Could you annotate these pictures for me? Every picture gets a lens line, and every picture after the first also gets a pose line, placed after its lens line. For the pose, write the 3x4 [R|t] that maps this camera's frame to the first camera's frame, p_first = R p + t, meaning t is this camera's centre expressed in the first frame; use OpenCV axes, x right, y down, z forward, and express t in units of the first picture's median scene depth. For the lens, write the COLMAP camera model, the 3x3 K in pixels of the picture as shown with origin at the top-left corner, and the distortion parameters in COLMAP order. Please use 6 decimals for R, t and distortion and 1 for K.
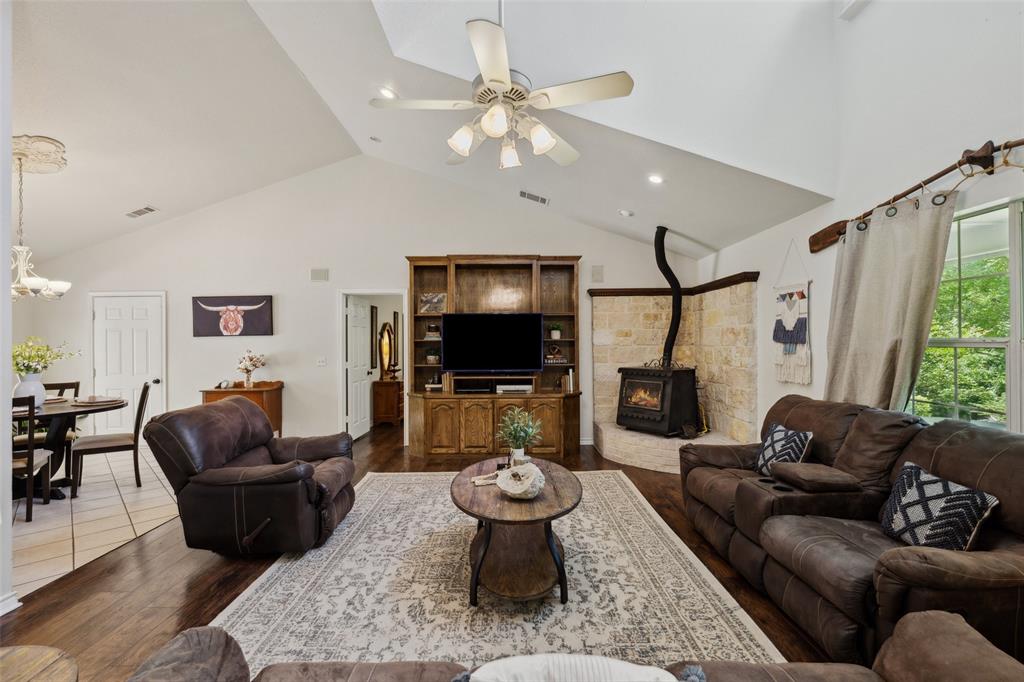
lens RADIAL K [[451.0, 0, 522.9], [0, 451.0, 340.4], [0, 0, 1]] dist [-0.001313, -0.000233]
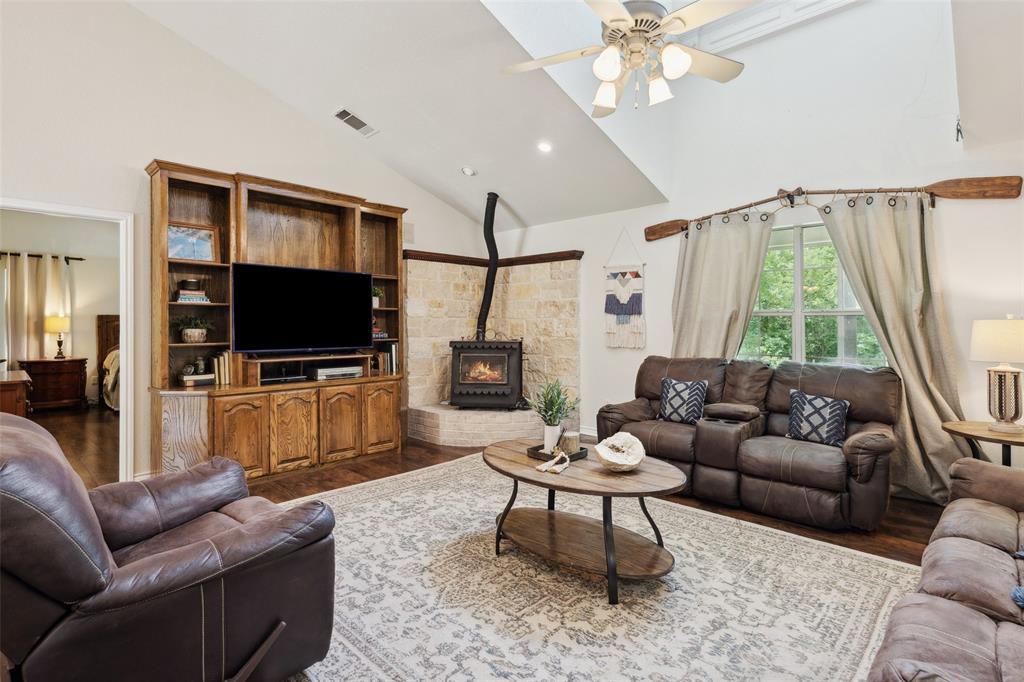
lens RADIAL K [[503.4, 0, 530.2], [0, 503.4, 320.1], [0, 0, 1]] dist [-0.000909, -0.000699]
pose [[0.687147, 0.010631, 0.726440, -0.419683], [-0.008186, 0.999943, -0.006891, 0.024816], [-0.726472, -0.001211, 0.687195, 0.208301]]
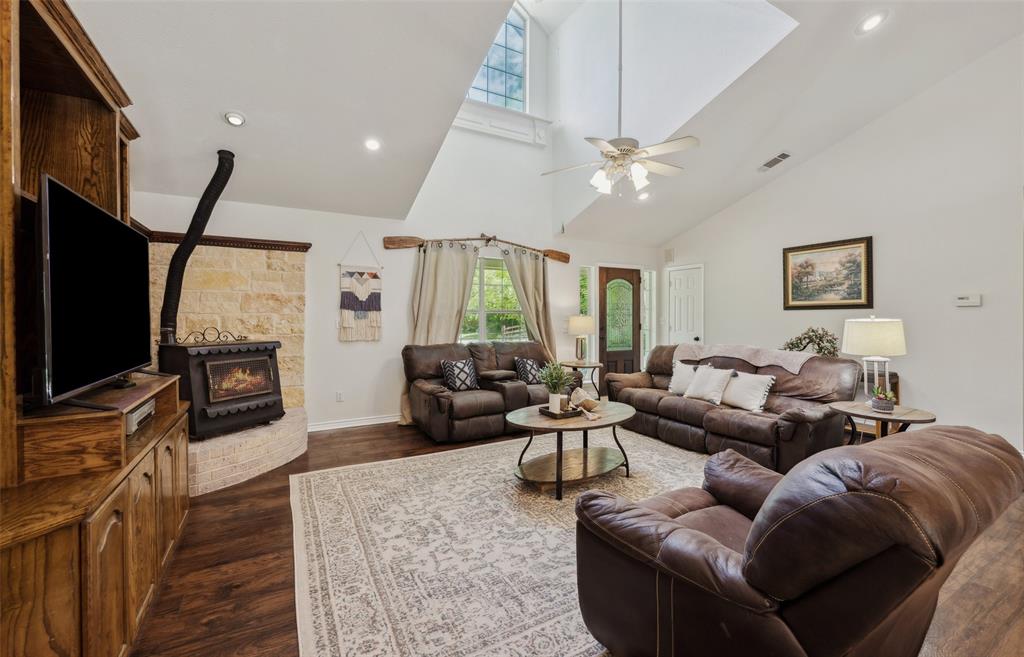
lens RADIAL K [[406.0, 0, 517.6], [0, 406.0, 316.4], [0, 0, 1]] dist [-0.000736, -0.000060]
pose [[-0.470203, 0.002441, 0.882555, -0.516071], [-0.002328, 0.999989, -0.004006, 0.020858], [-0.882555, -0.003938, -0.470192, 0.899087]]
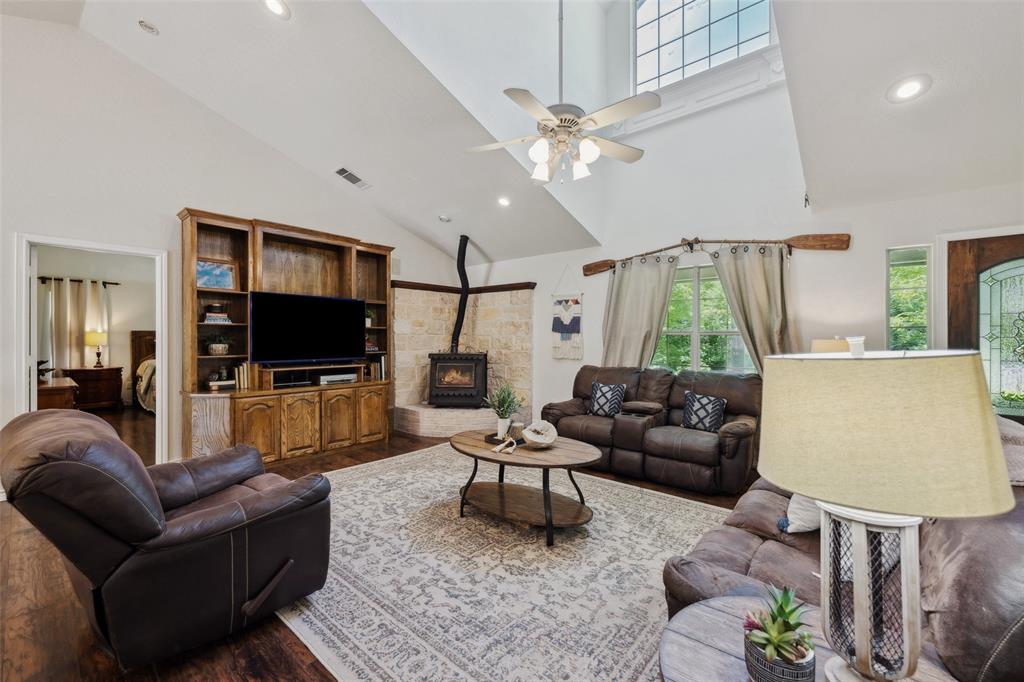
lens RADIAL K [[418.3, 0, 528.3], [0, 418.3, 335.7], [0, 0, 1]] dist [-0.000316, -0.000085]
pose [[0.643861, 0.010675, 0.765068, -0.442484], [-0.011876, 0.999922, -0.003957, 0.017636], [-0.765050, -0.006538, 0.643937, 0.147951]]
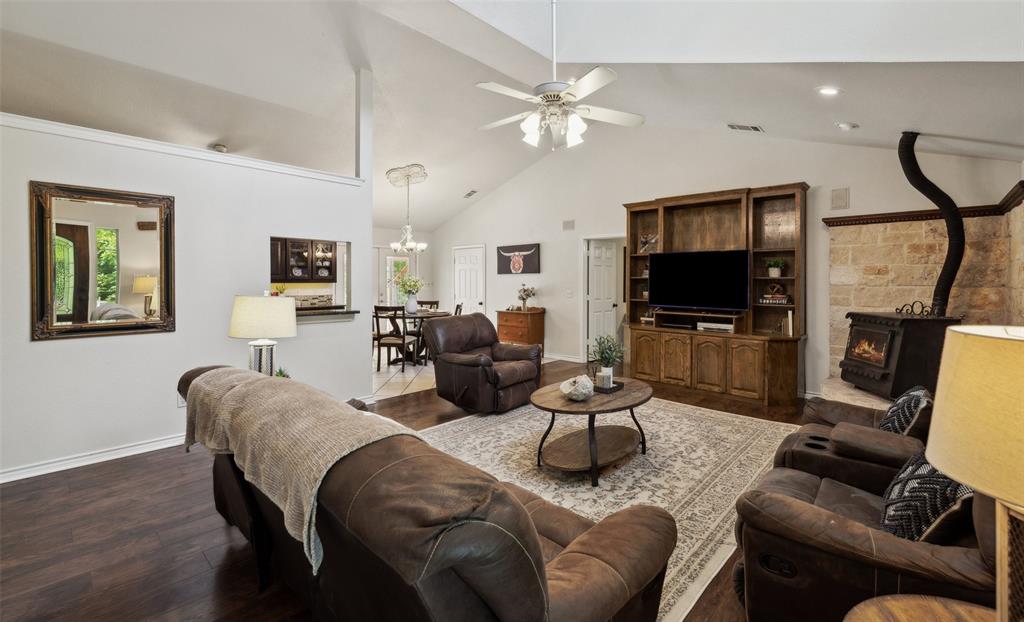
lens RADIAL K [[460.6, 0, 511.1], [0, 460.6, 281.2], [0, 0, 1]] dist [-0.000863, -0.000035]
pose [[0.712985, 0.011411, -0.701086, 0.379767], [-0.003854, 0.999916, 0.012356, -0.004507], [0.701169, -0.006108, 0.712969, -0.038846]]
